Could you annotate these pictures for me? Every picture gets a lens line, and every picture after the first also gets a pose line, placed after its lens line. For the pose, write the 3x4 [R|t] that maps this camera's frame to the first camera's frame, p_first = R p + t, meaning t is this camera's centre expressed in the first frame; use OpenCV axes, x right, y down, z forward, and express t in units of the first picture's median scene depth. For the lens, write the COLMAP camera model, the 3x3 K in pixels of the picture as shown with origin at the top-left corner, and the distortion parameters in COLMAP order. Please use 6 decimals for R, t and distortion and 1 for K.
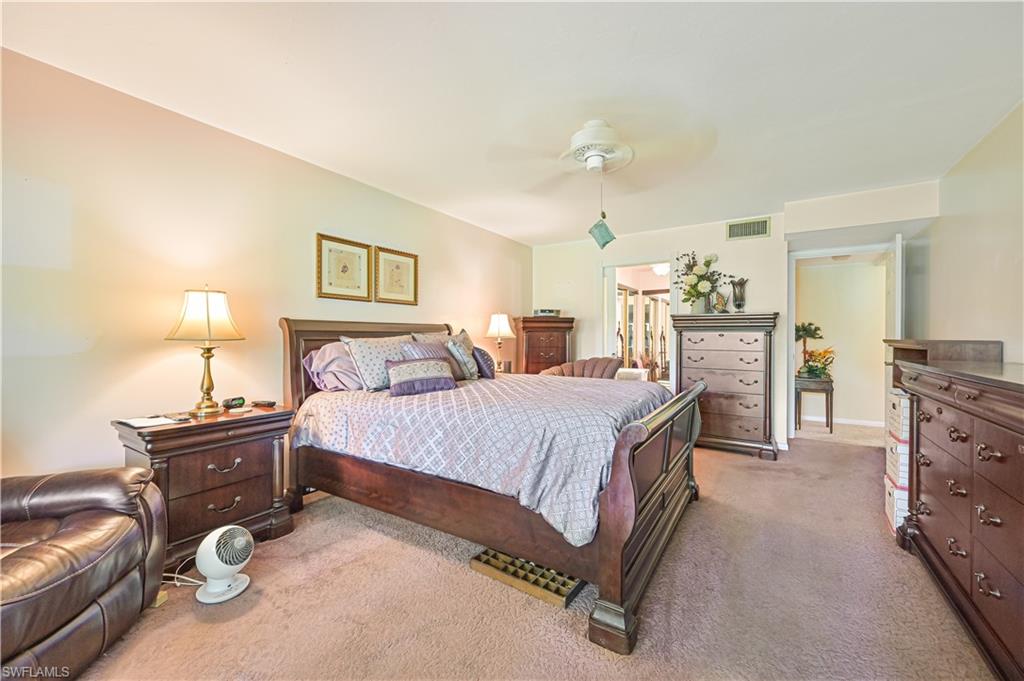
lens RADIAL K [[407.0, 0, 512.8], [0, 407.0, 338.5], [0, 0, 1]] dist [-0.000013, 0.000255]
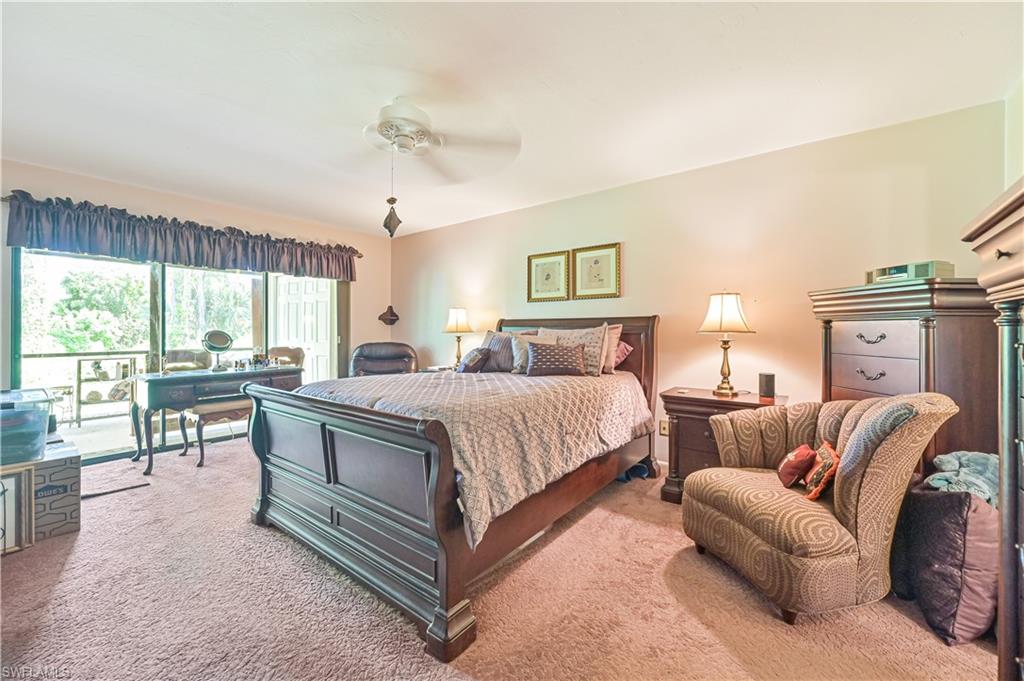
lens RADIAL K [[407.0, 0, 513.8], [0, 407.0, 334.2], [0, 0, 1]] dist [-0.000013, 0.000255]
pose [[-0.090028, 0.007961, -0.995907, 0.778613], [-0.003170, 0.999961, 0.008280, -0.003272], [0.995934, 0.003903, -0.089999, 0.926144]]
